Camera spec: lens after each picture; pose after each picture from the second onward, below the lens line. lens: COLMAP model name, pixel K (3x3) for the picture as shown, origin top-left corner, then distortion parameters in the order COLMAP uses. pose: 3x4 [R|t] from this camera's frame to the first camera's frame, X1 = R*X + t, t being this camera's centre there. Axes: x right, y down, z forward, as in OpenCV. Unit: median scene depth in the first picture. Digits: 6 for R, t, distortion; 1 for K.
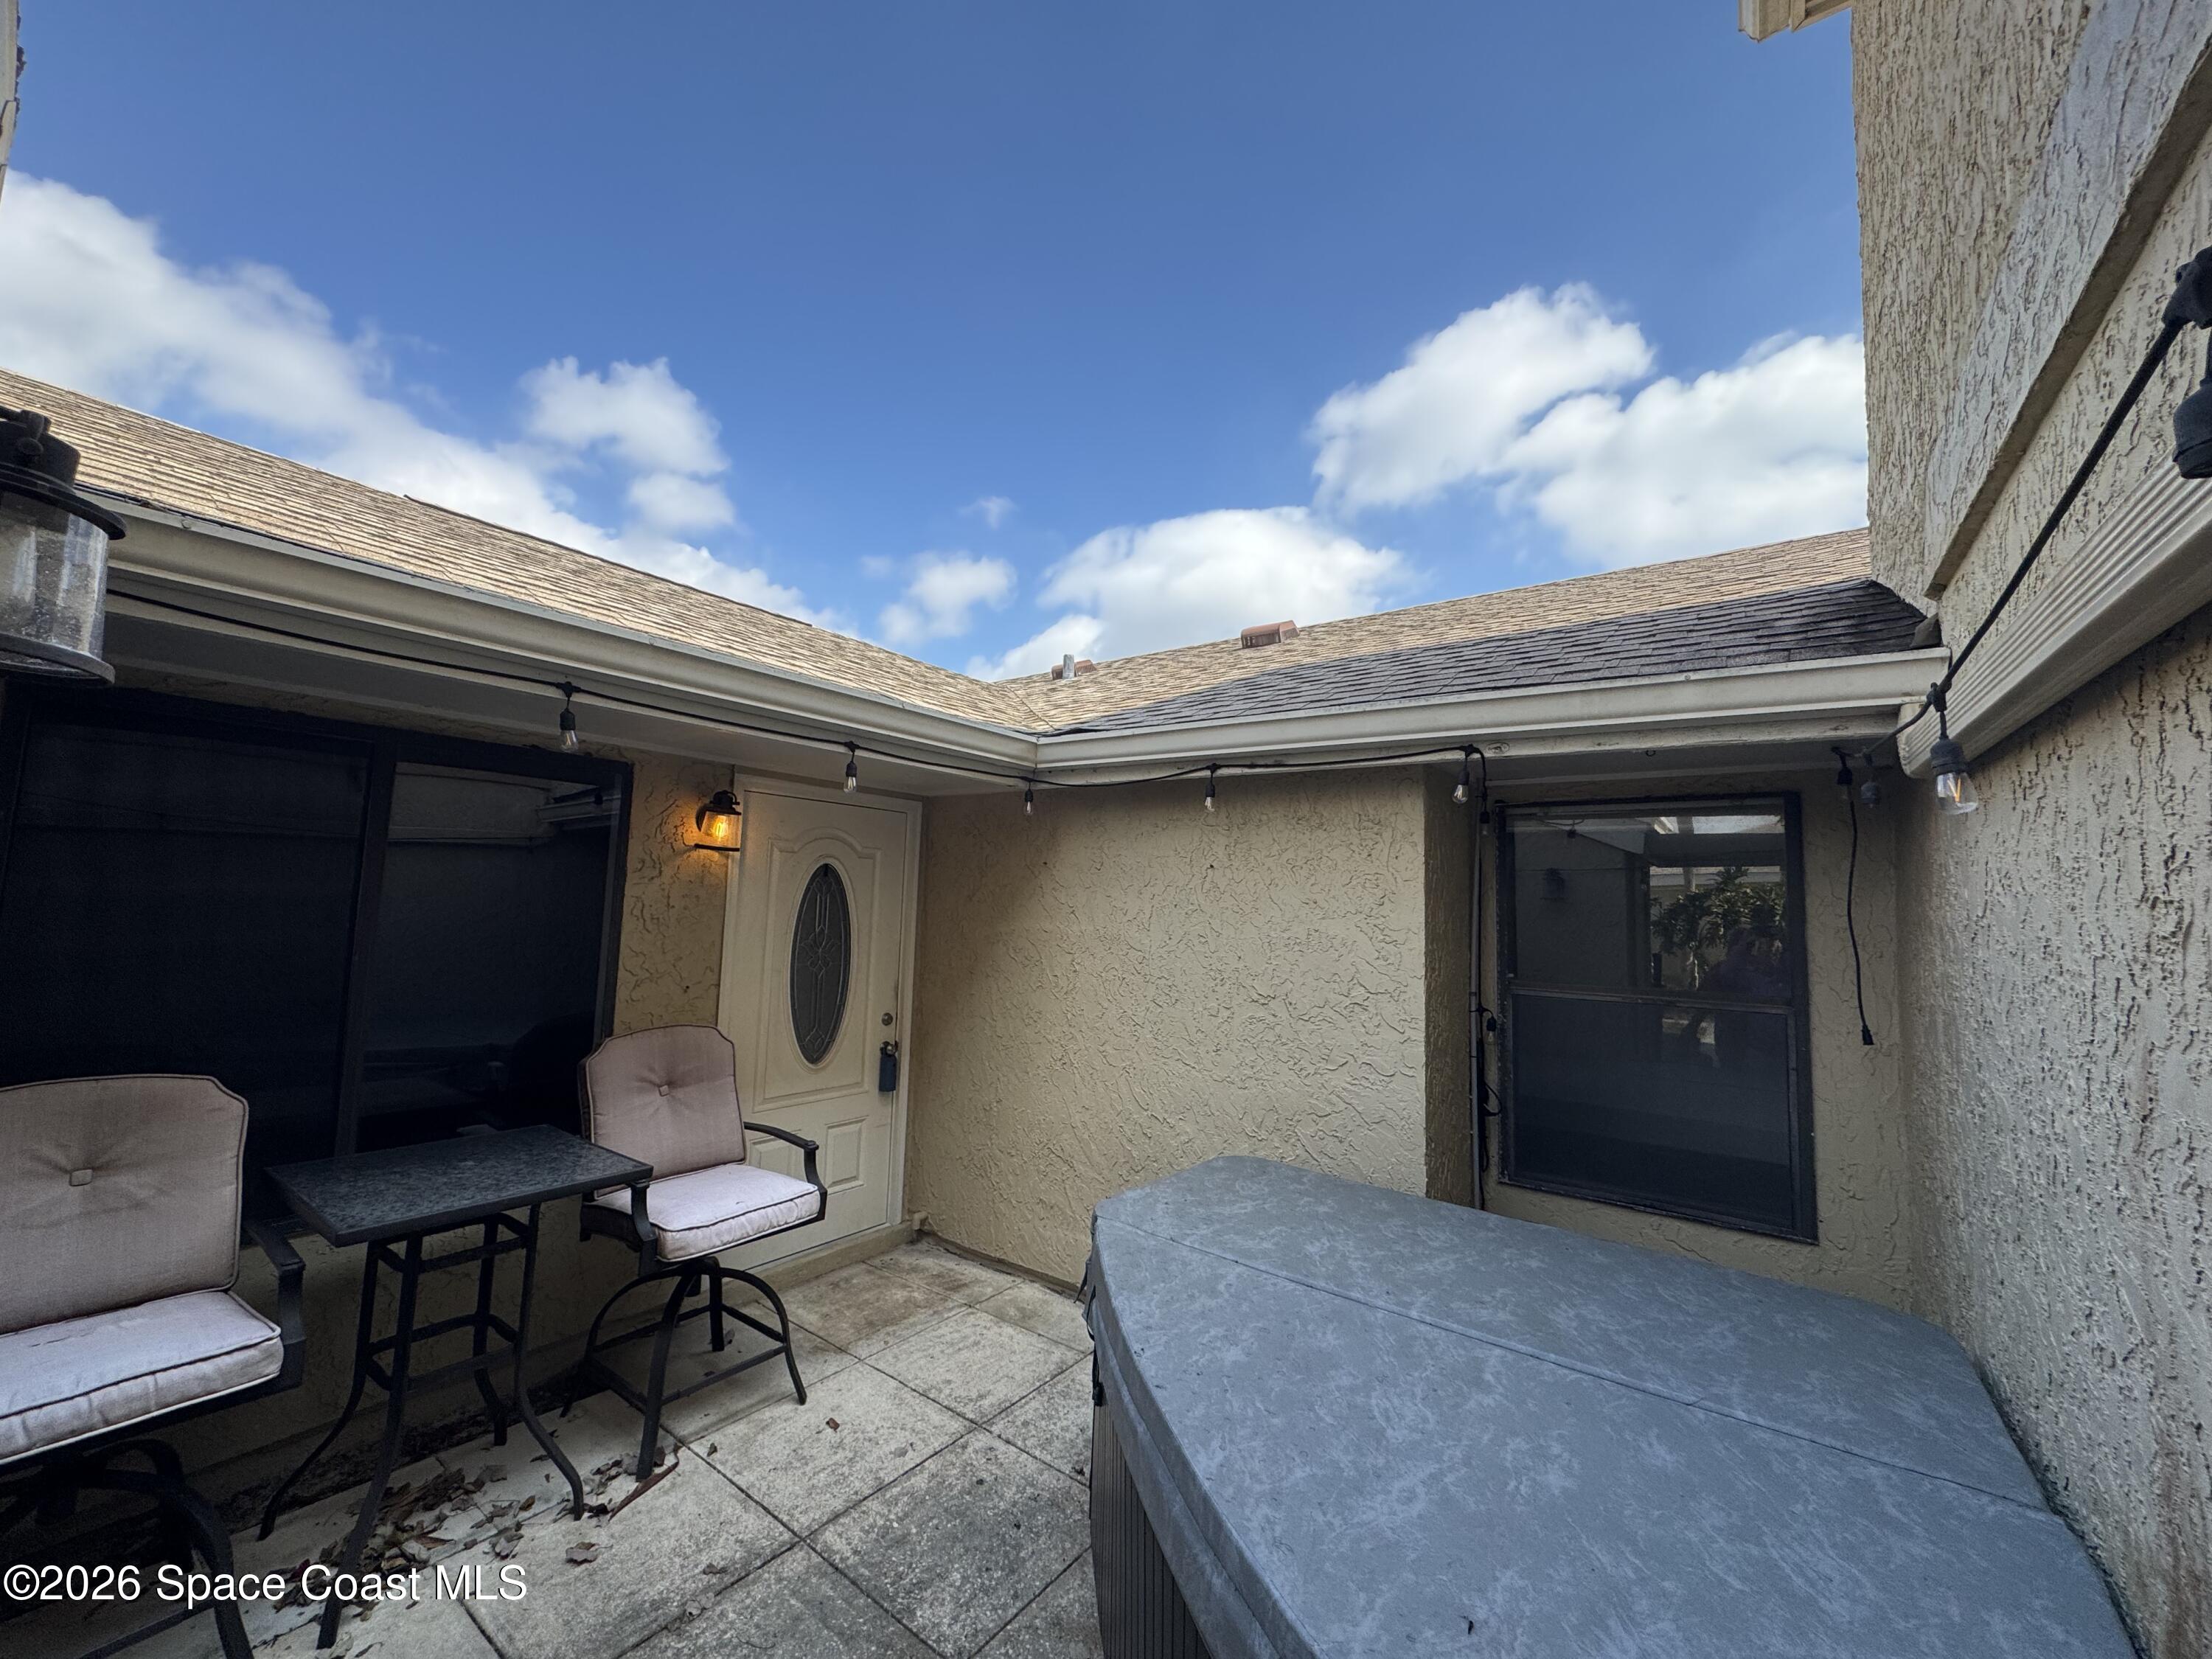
lens RADIAL K [[883.0, 0, 1100.6], [0, 883.0, 828.4], [0, 0, 1]] dist [-0.004077, 0.001027]
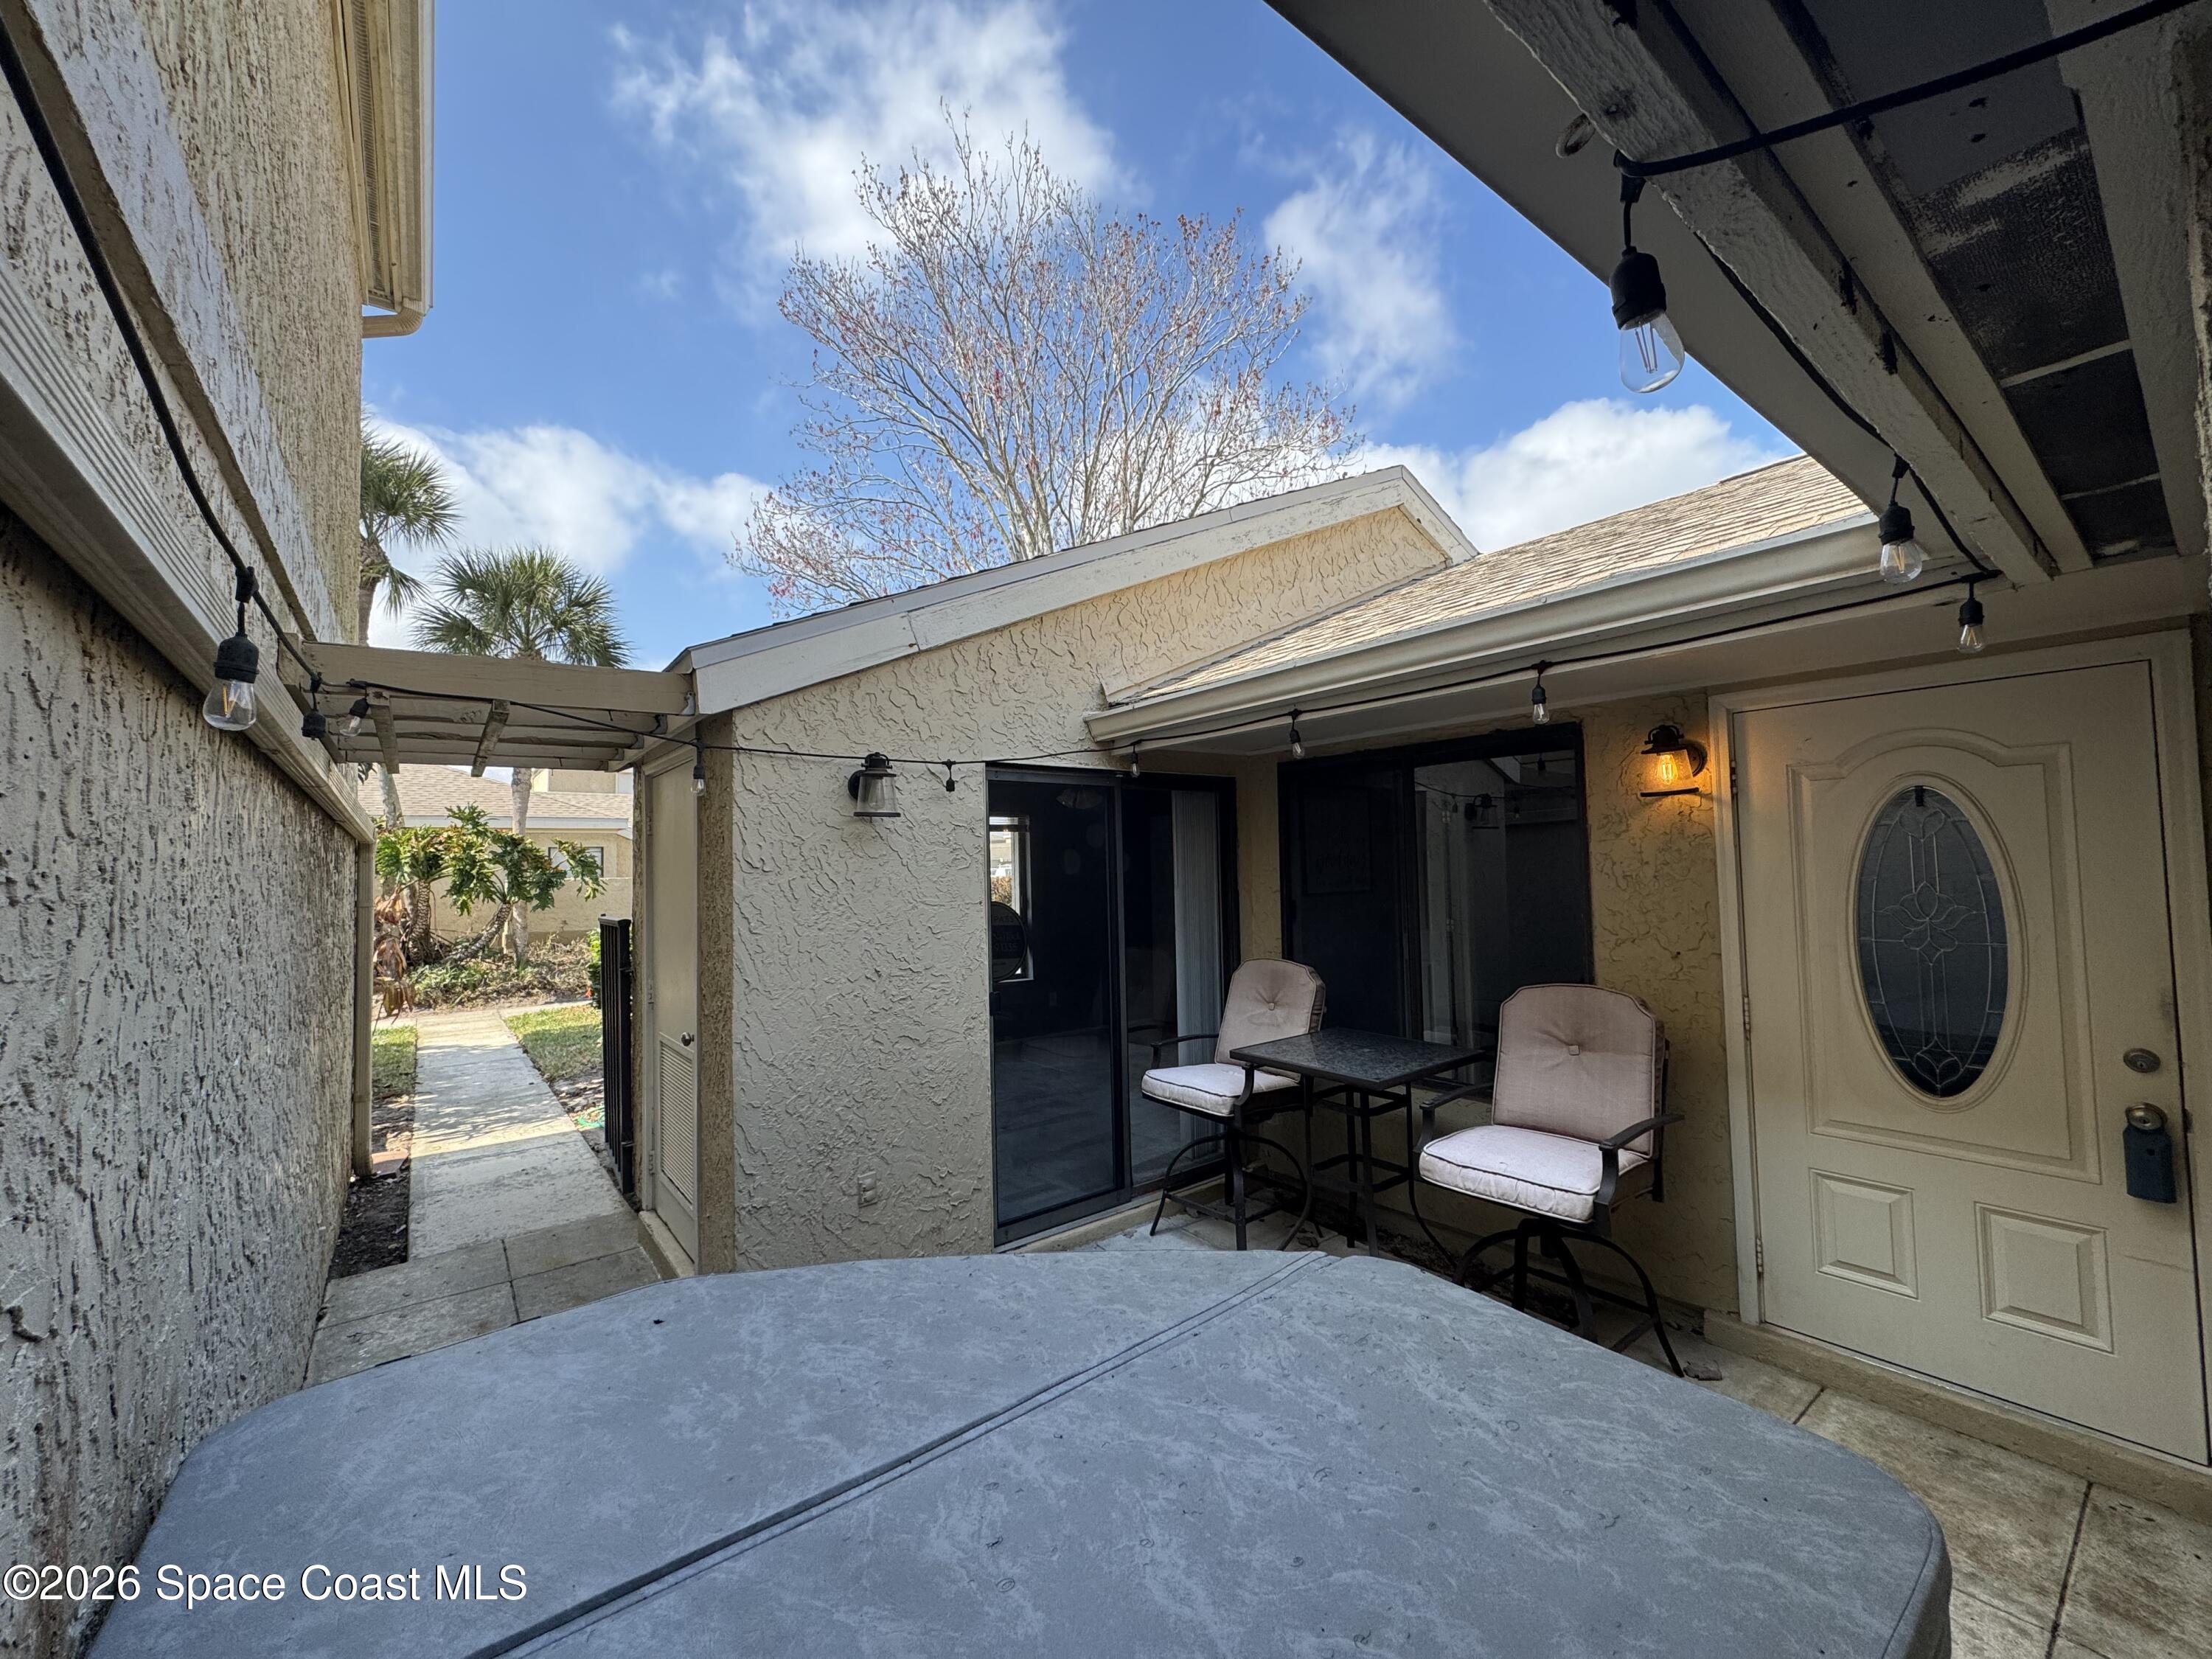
lens RADIAL K [[883.0, 0, 1100.6], [0, 883.0, 828.4], [0, 0, 1]] dist [-0.004077, 0.001027]
pose [[-0.280364, -0.065874, -0.957631, 0.717137], [0.102110, 0.989935, -0.097991, 0.112161], [0.954447, -0.125257, -0.270816, 0.934486]]
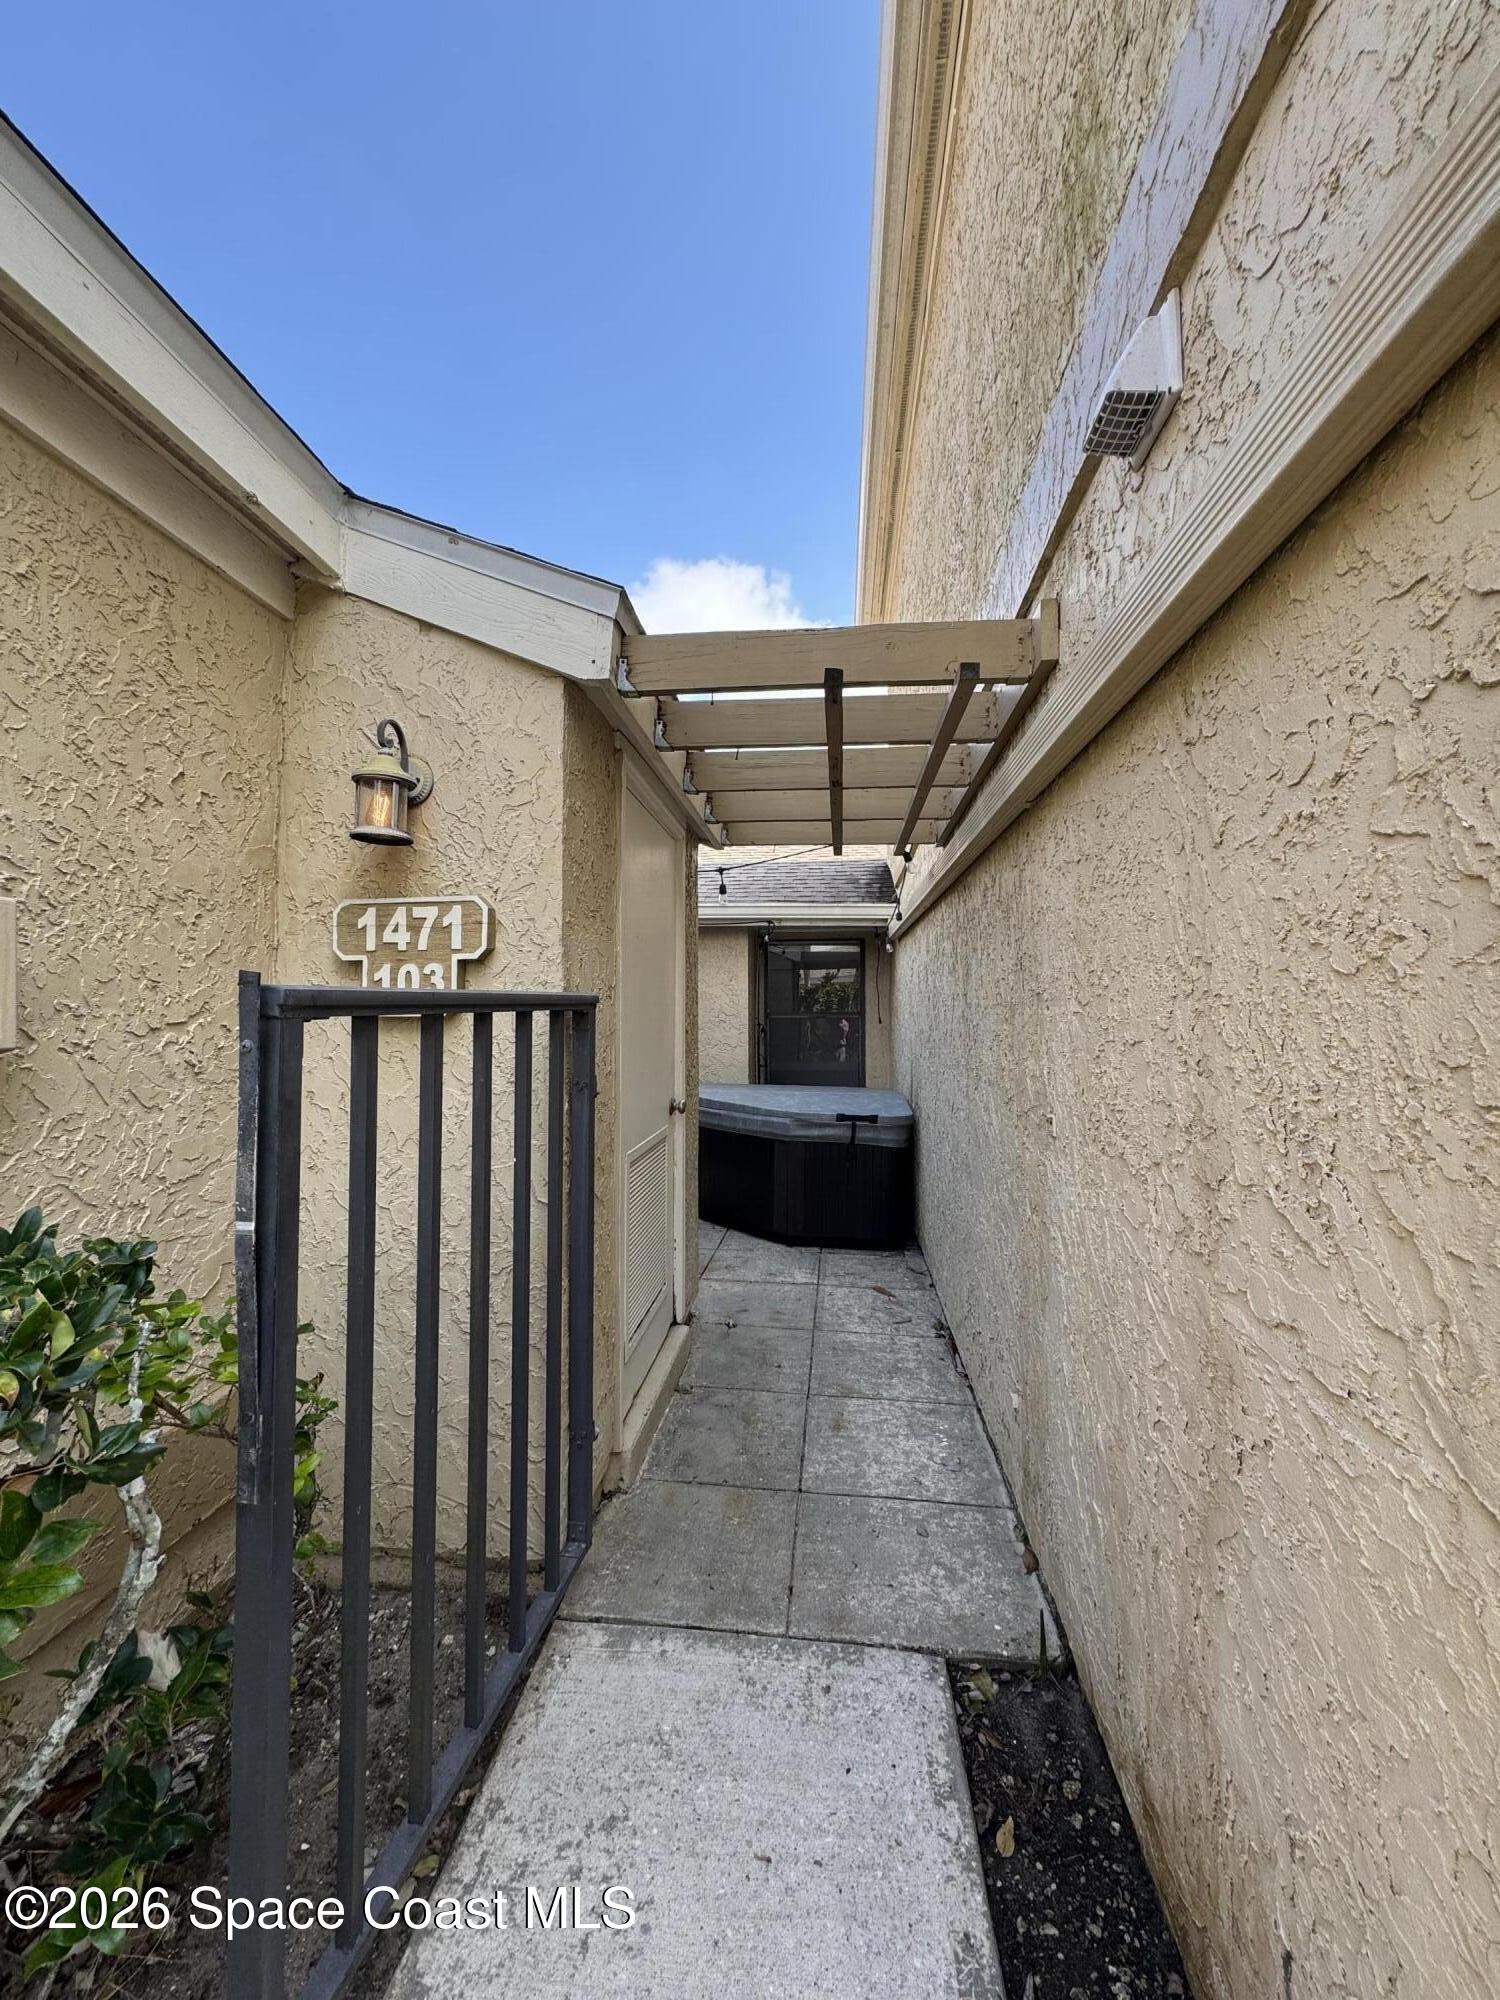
lens RADIAL K [[798.4, 0, 750.0], [0, 798.4, 1000.0], [0, 0, 1]] dist [-0.004077, 0.001027]
pose [[0.863981, -0.023231, 0.502989, -0.830441], [-0.013399, 0.997521, 0.069087, -0.017527], [-0.503347, -0.066430, 0.861527, -1.054969]]
